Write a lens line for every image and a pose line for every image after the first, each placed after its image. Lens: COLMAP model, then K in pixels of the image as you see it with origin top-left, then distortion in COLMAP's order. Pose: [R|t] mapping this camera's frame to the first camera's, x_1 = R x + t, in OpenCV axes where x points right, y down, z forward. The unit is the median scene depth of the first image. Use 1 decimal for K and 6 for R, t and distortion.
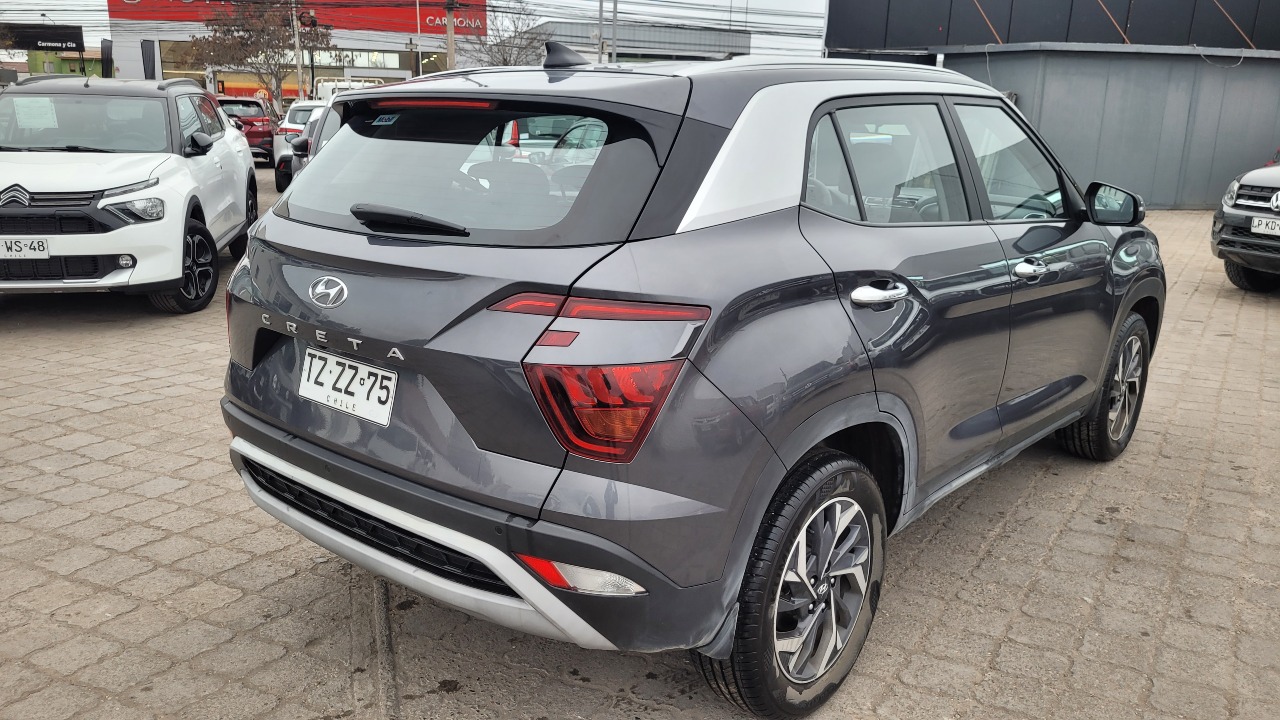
lens RADIAL K [[971.2, 0, 633.2], [0, 971.2, 365.4], [0, 0, 1]] dist [0.032339, -0.007026]
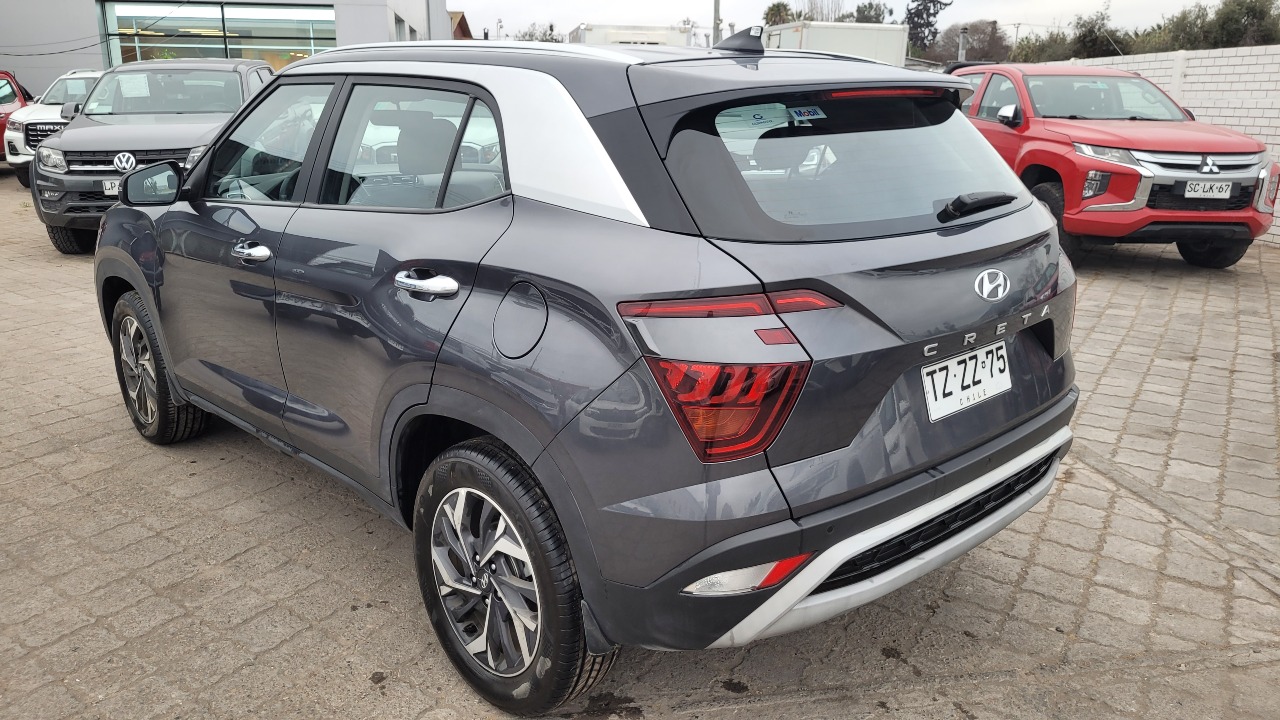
lens RADIAL K [[969.6, 0, 634.5], [0, 969.6, 352.3], [0, 0, 1]] dist [0.051669, -0.045979]
pose [[0.110791, -0.278130, 0.954133, -0.354000], [0.252194, 0.936487, 0.243702, -0.092612], [-0.961313, 0.213627, 0.173897, 0.319342]]
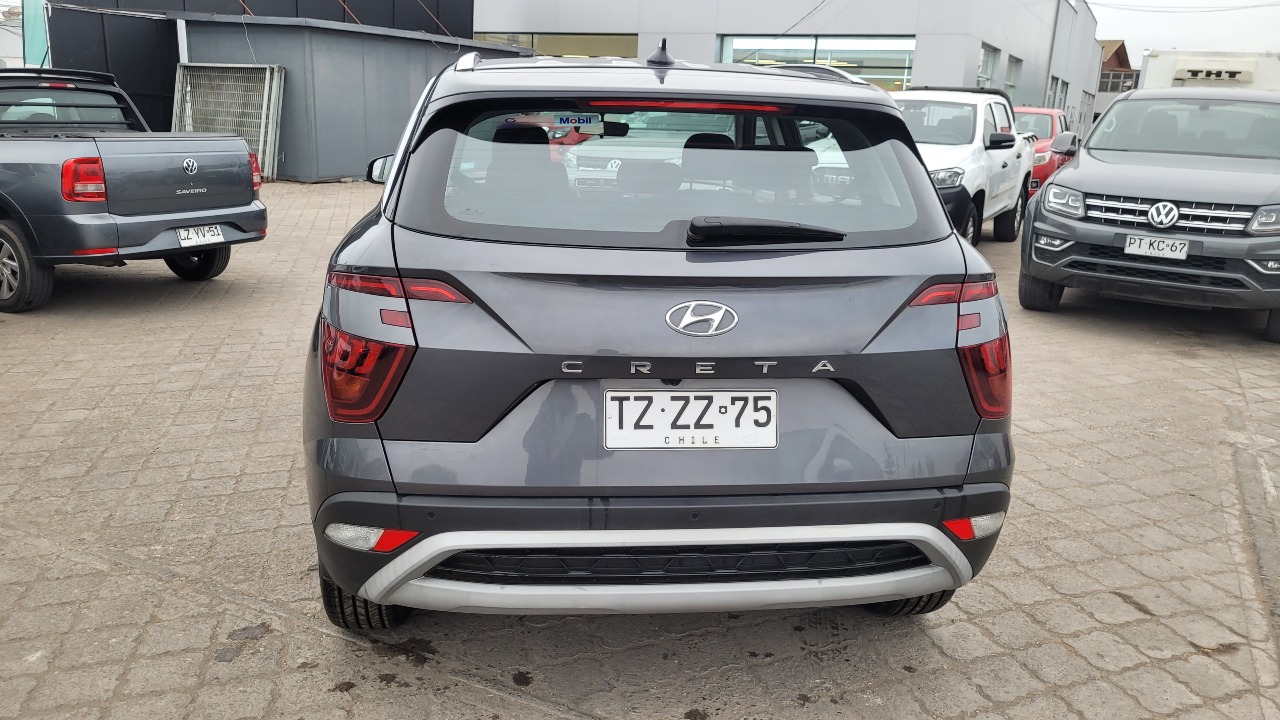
lens RADIAL K [[969.6, 0, 634.5], [0, 969.6, 352.3], [0, 0, 1]] dist [0.051669, -0.045979]
pose [[0.677829, -0.173791, 0.714384, -0.267400], [0.160997, 0.983164, 0.086420, -0.035328], [-0.717376, 0.056436, 0.694397, 0.114184]]
